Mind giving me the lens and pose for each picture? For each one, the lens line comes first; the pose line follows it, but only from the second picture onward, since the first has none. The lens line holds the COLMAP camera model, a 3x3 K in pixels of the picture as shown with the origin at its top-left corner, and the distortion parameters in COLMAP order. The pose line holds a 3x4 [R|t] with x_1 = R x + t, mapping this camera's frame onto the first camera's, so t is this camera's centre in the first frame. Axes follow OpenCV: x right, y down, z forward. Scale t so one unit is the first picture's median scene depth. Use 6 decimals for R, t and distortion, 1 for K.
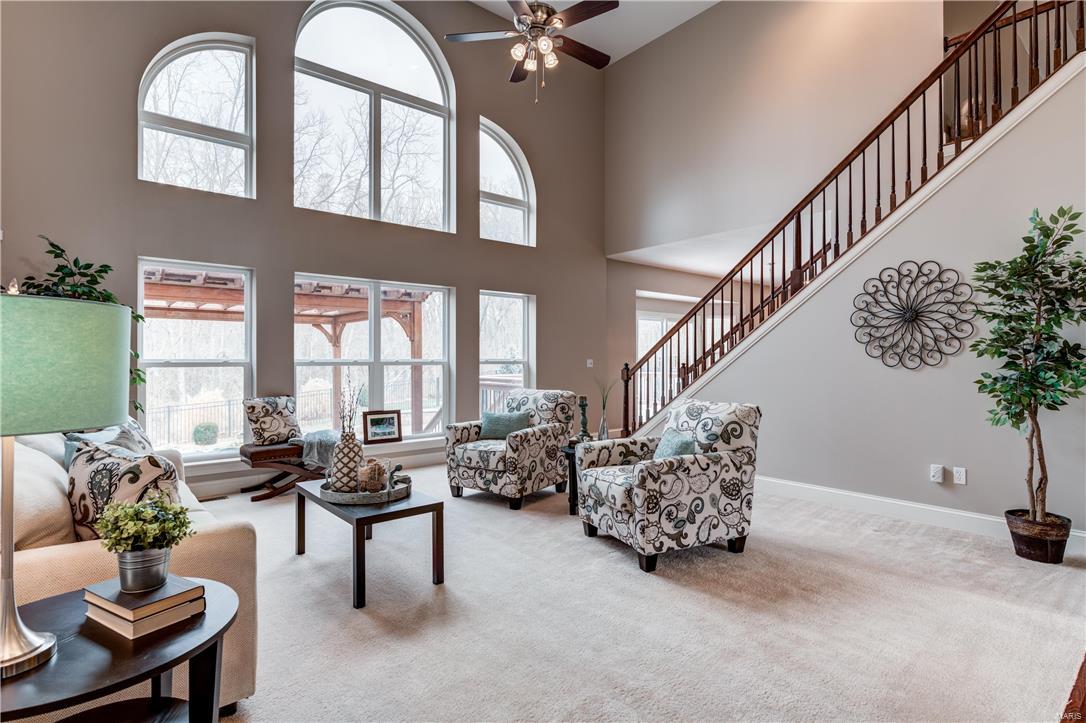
lens RADIAL K [[538.0, 0, 554.0], [0, 538.0, 358.0], [0, 0, 1]] dist [0.004114, -0.001980]
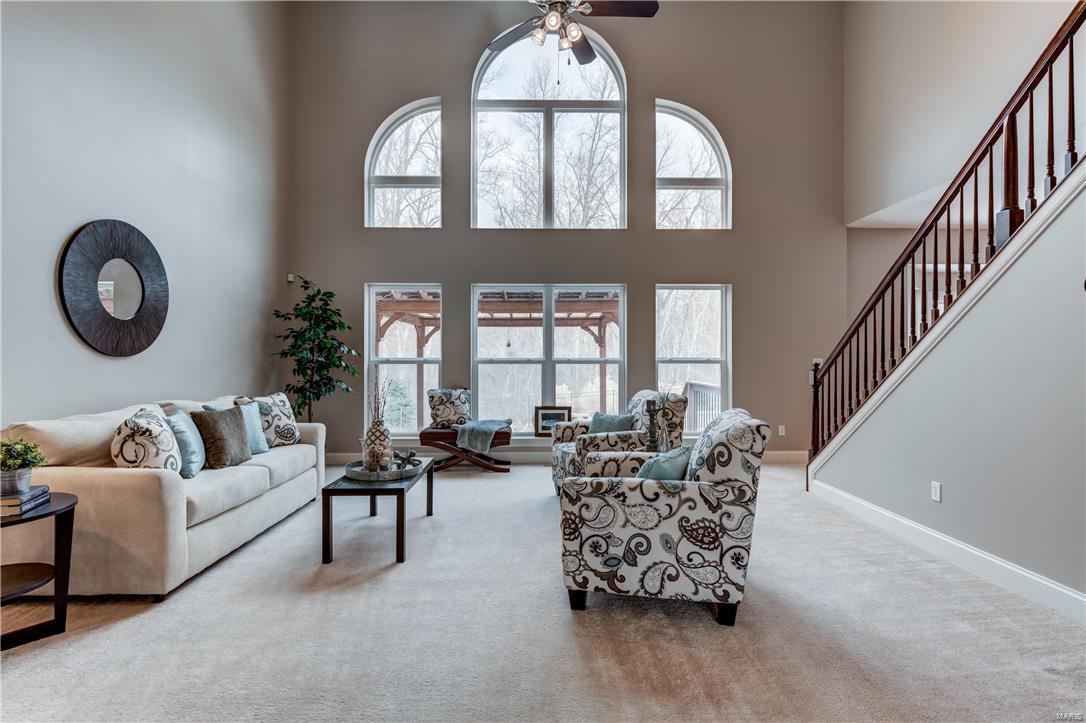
lens RADIAL K [[538.0, 0, 543.8], [0, 538.0, 362.6], [0, 0, 1]] dist [0.004114, -0.001980]
pose [[0.778823, 0.003889, -0.627232, 0.607123], [0.002022, 0.999960, 0.008711, 0.003305], [0.627241, -0.008053, 0.778784, 0.288668]]
